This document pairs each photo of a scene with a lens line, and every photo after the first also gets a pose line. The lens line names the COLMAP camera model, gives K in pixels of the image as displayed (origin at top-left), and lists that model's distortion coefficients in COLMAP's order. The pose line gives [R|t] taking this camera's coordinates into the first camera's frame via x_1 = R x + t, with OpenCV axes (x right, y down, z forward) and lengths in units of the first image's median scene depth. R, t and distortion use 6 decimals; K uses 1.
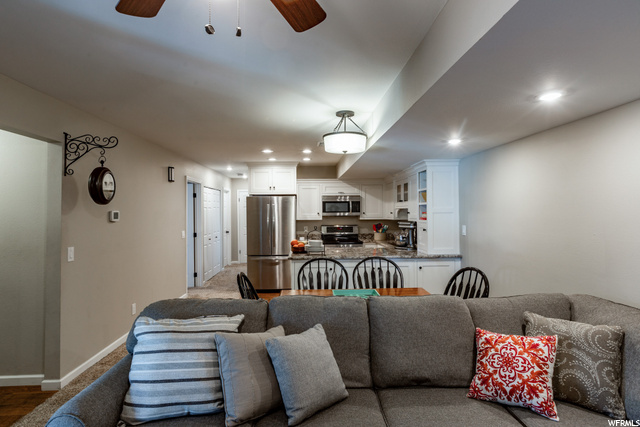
lens RADIAL K [[345.2, 0, 319.9], [0, 345.2, 211.1], [0, 0, 1]] dist [-0.000164, 0.000141]
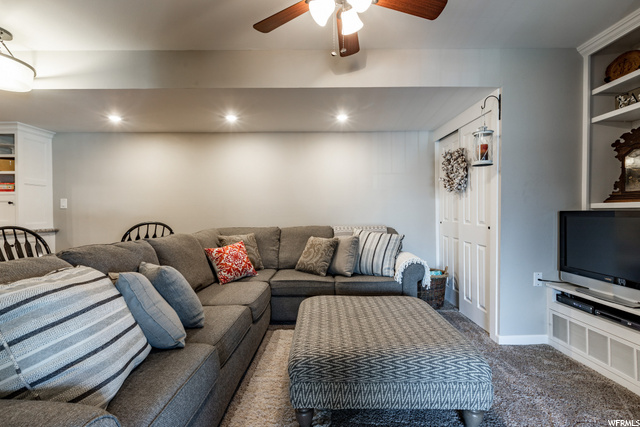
lens RADIAL K [[284.5, 0, 318.7], [0, 284.5, 213.4], [0, 0, 1]] dist [-0.000520, -0.000534]
pose [[0.040984, 0.001919, 0.999158, -0.380782], [0.001845, 0.999996, -0.001997, 0.084305], [-0.999158, 0.001926, 0.040980, 0.200876]]
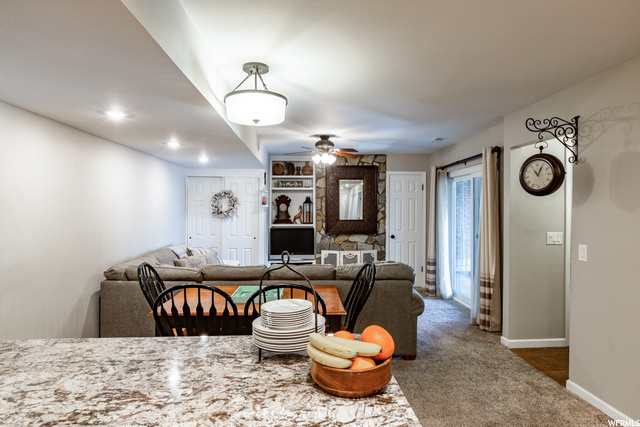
lens RADIAL K [[379.8, 0, 320.5], [0, 379.8, 211.5], [0, 0, 1]] dist [0.003410, 0.000580]
pose [[-0.999905, 0.006899, -0.011933, -0.034872], [0.006867, 0.999973, 0.002697, 0.009457], [0.011952, 0.002615, -0.999925, 1.320607]]
